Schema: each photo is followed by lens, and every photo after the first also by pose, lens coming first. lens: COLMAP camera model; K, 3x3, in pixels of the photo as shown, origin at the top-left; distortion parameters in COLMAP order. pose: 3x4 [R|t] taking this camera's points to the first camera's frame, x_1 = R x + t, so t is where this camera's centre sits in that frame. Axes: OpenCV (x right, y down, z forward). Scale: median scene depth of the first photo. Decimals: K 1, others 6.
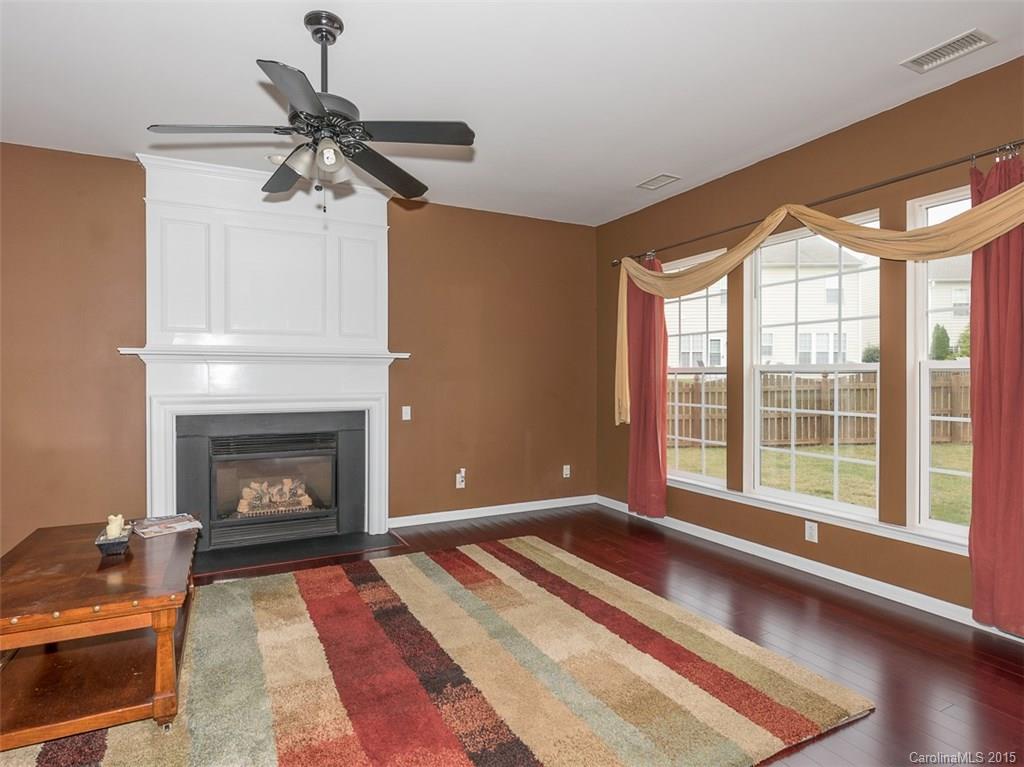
lens RADIAL K [[553.9, 0, 477.3], [0, 553.9, 377.6], [0, 0, 1]] dist [0.001103, -0.015248]
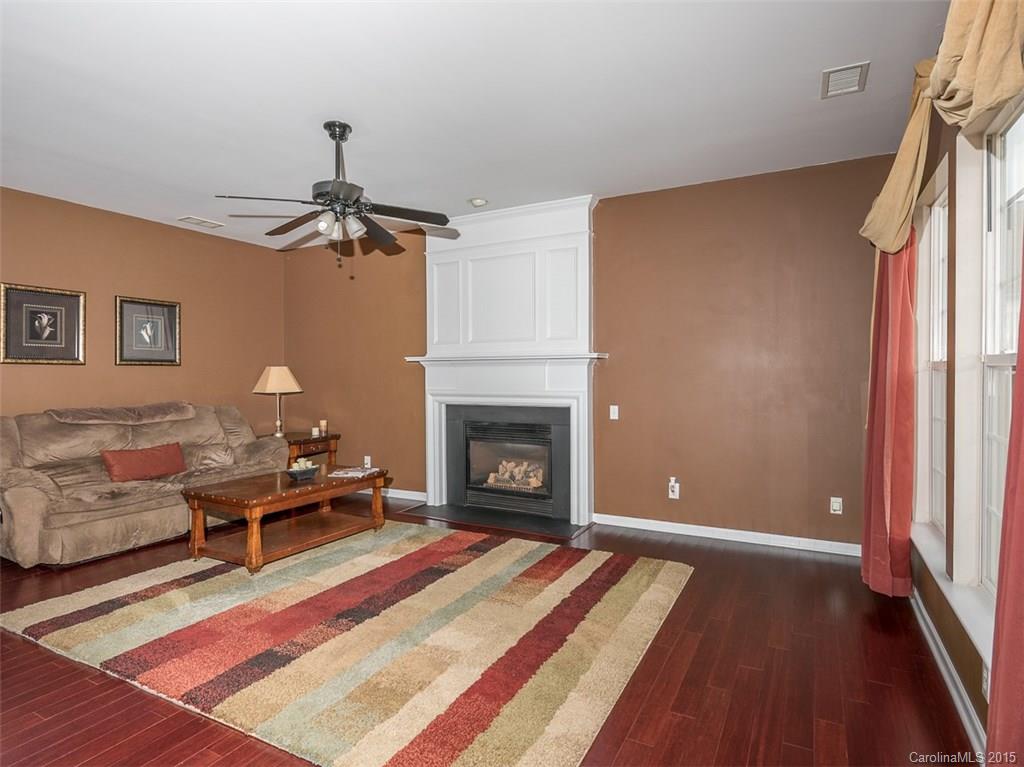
lens RADIAL K [[553.9, 0, 508.3], [0, 553.9, 383.0], [0, 0, 1]] dist [0.001103, -0.015248]
pose [[0.590172, 0.012184, -0.807186, 0.701836], [0.003001, 0.999846, 0.017286, -0.008679], [0.807272, -0.012624, 0.590045, 0.318247]]
